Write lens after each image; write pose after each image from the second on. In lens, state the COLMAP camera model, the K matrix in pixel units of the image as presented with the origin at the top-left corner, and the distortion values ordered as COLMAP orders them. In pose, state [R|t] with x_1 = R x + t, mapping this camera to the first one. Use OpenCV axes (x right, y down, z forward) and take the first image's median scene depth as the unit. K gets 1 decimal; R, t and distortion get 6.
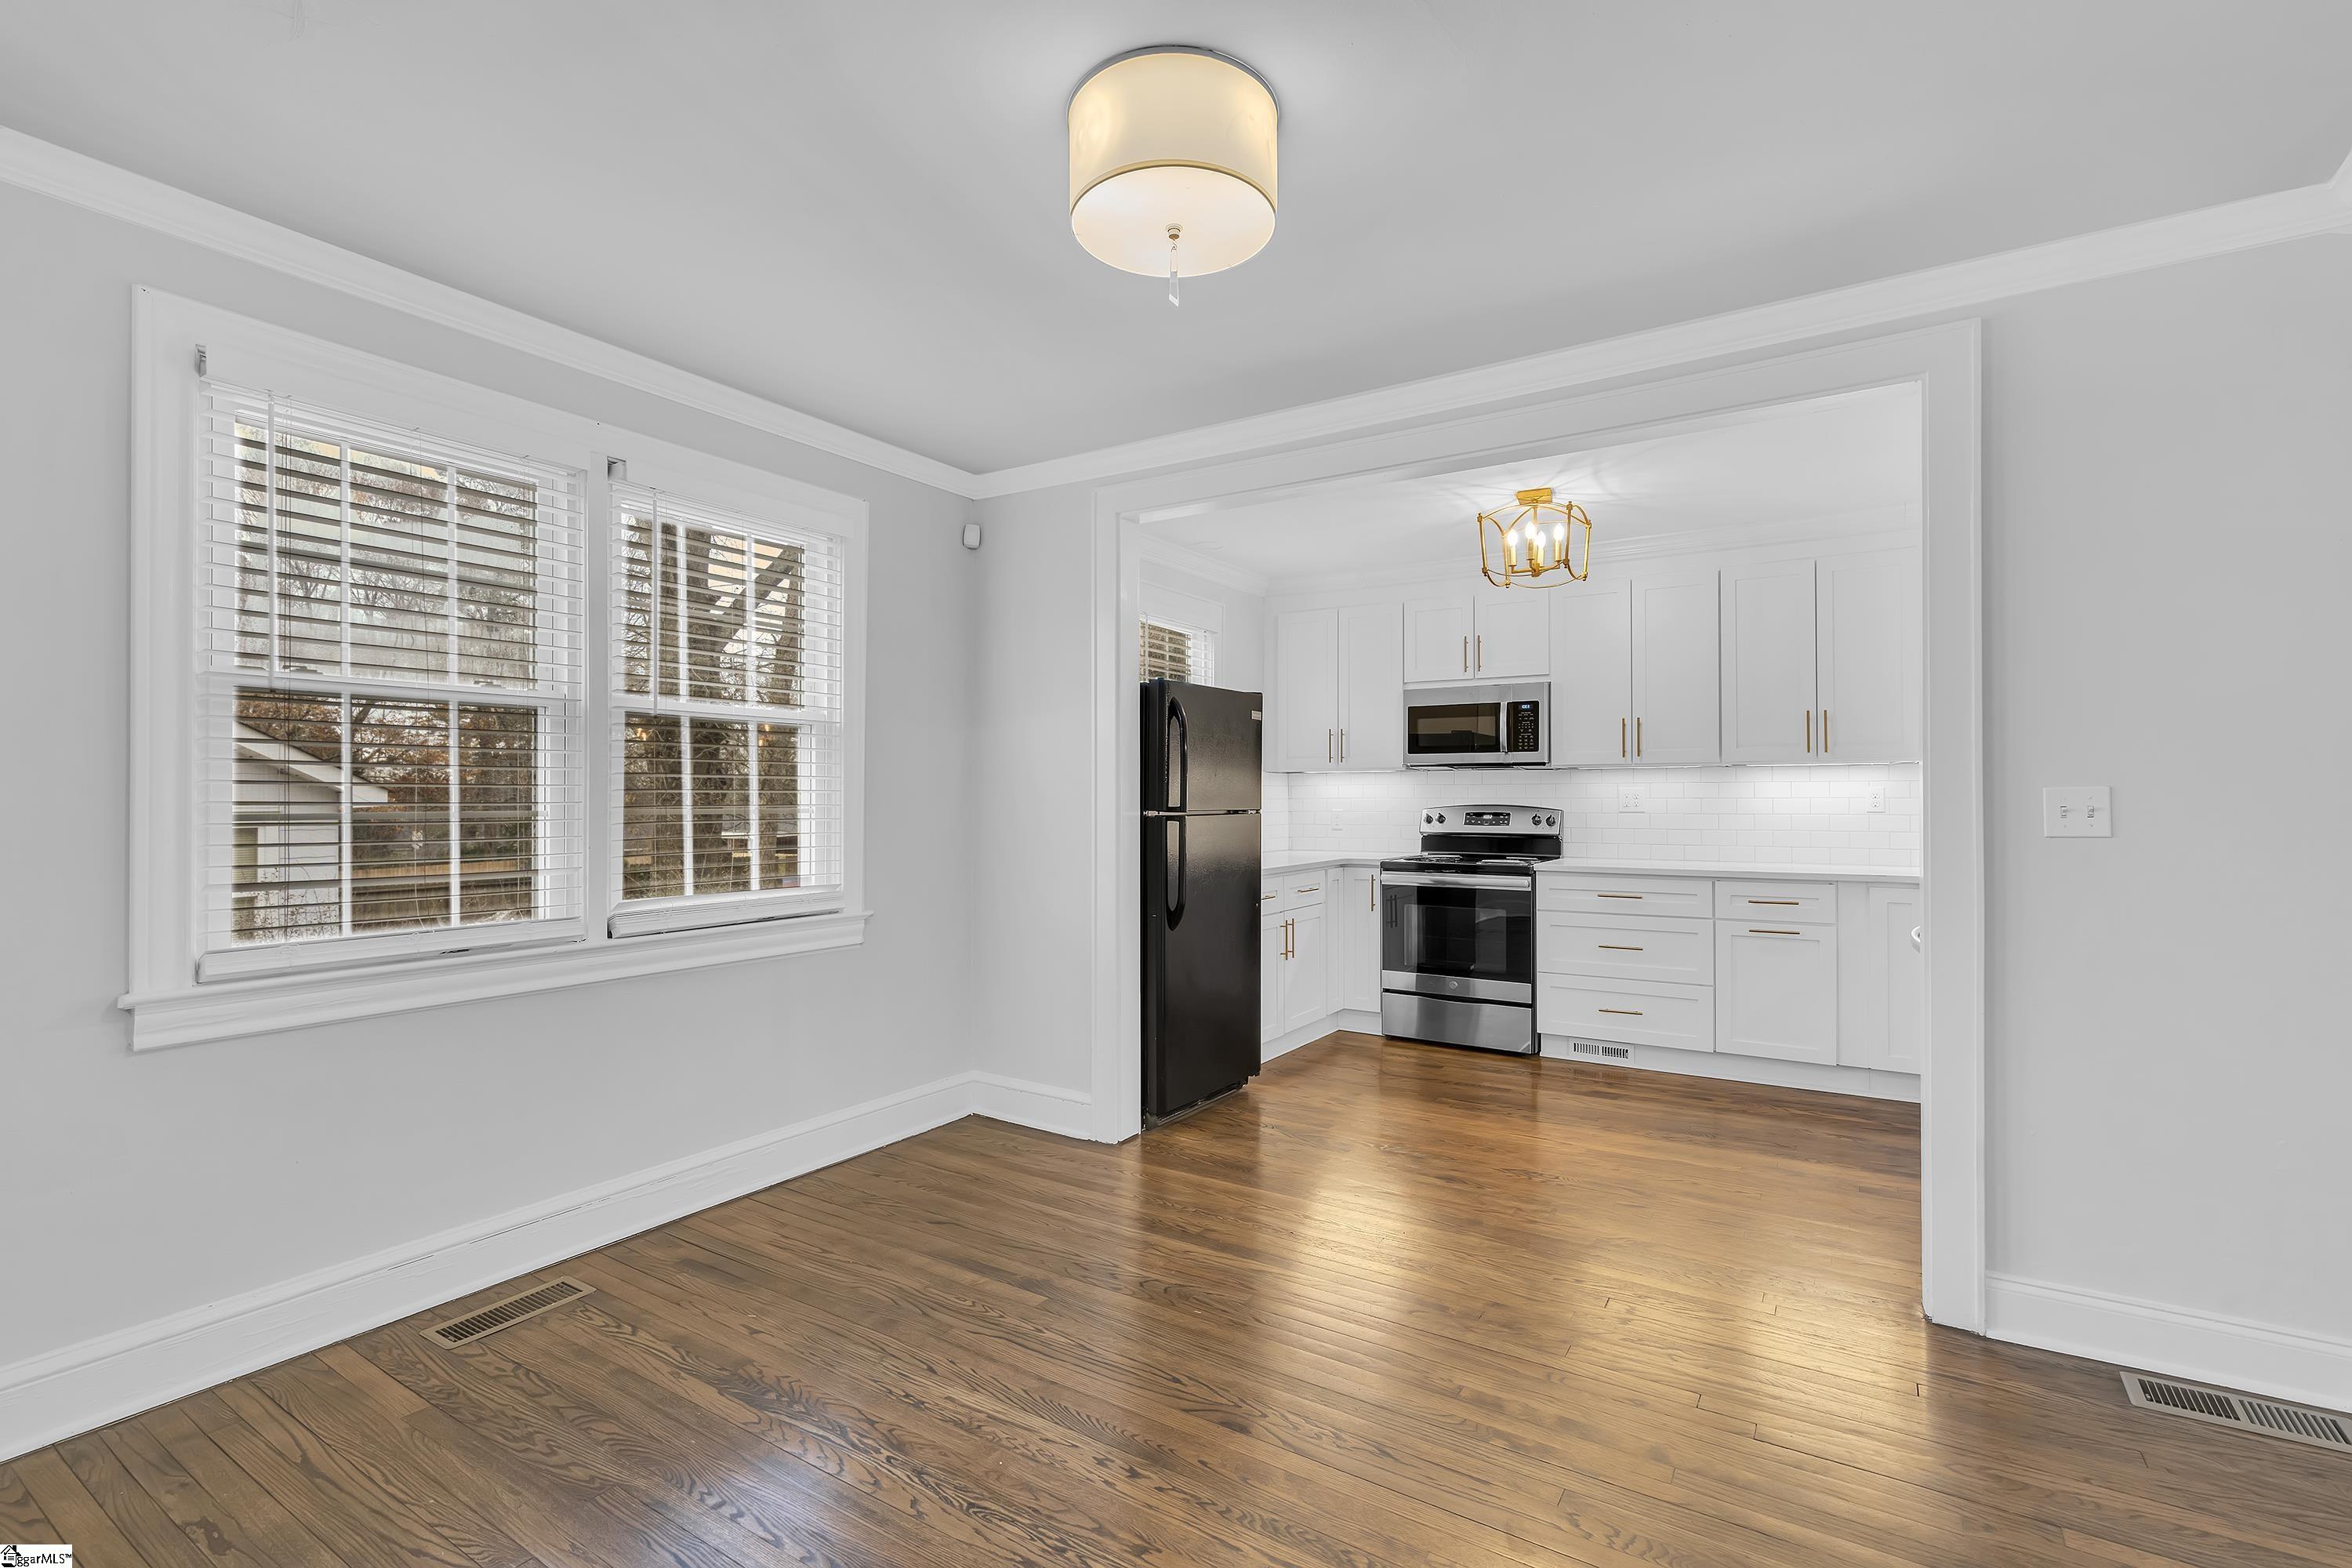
lens RADIAL K [[1053.5, 0, 1180.0], [0, 1053.5, 797.5], [0, 0, 1]] dist [-0.001685, 0.001012]
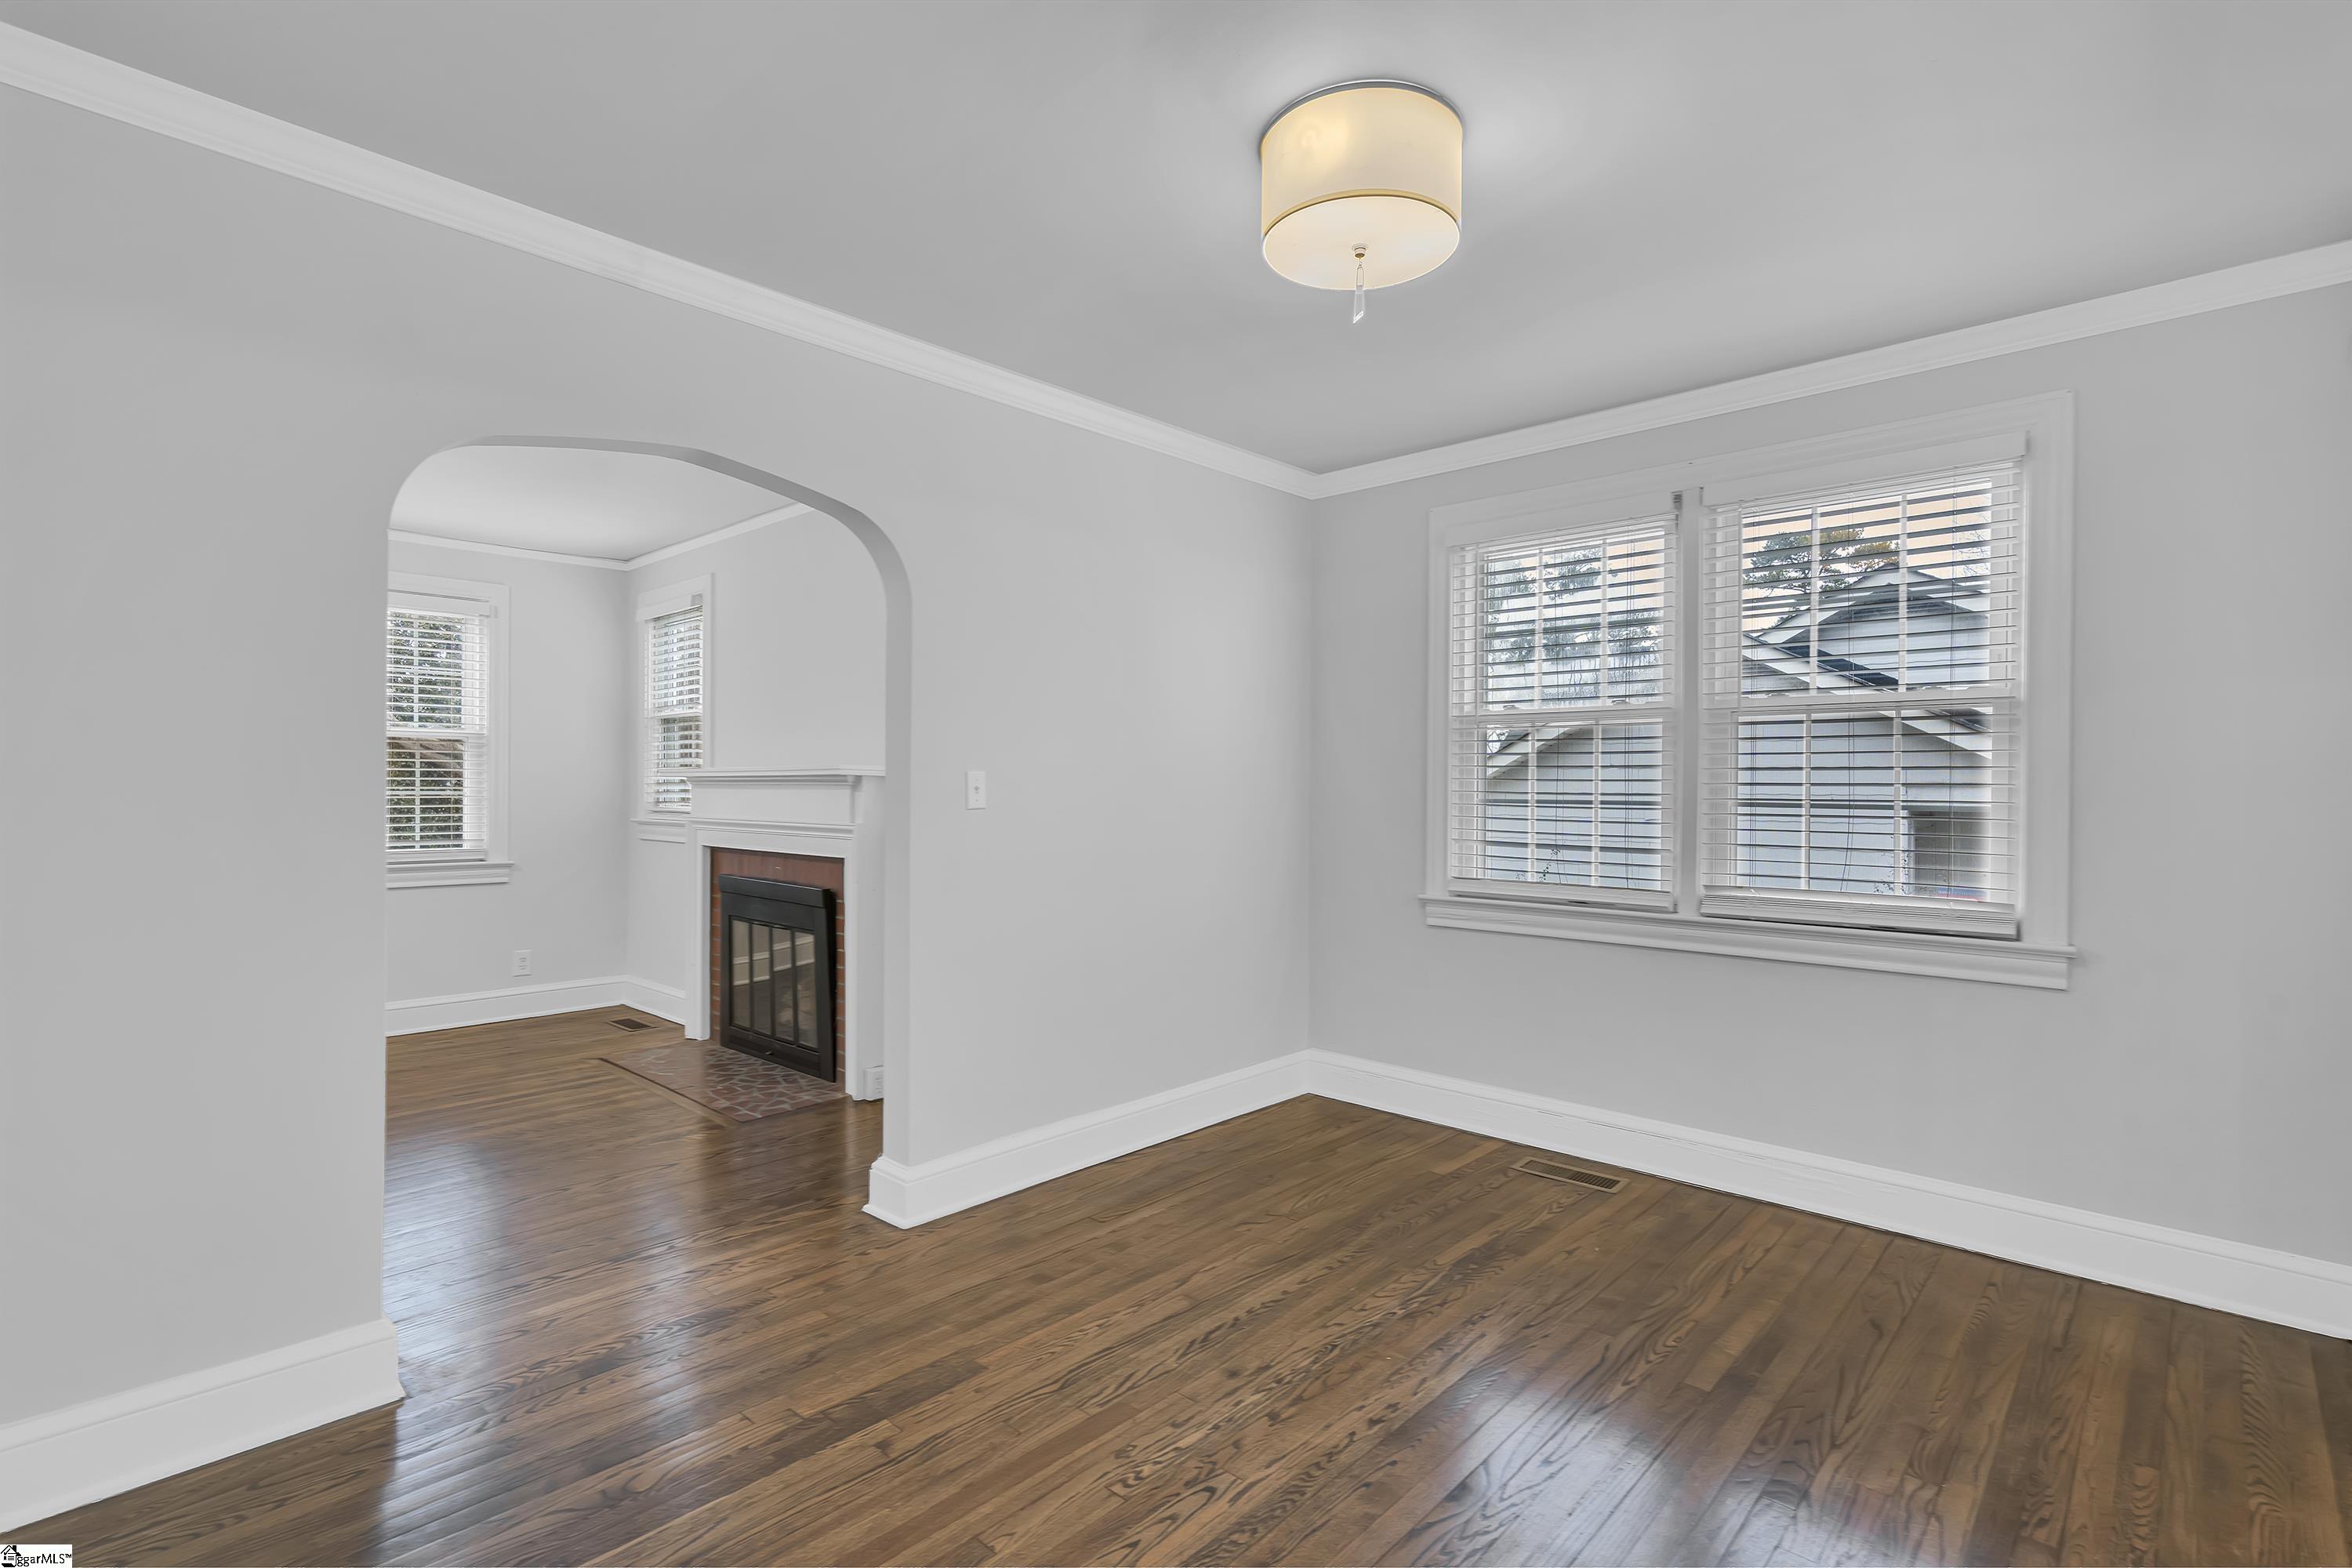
lens RADIAL K [[1128.5, 0, 1191.8], [0, 1128.5, 789.8], [0, 0, 1]] dist [0.017882, -0.000142]
pose [[-0.166024, 0.003874, -0.986114, 0.528335], [-0.008888, 0.999946, 0.005425, -0.000713], [0.986082, 0.009665, -0.165980, 0.473998]]
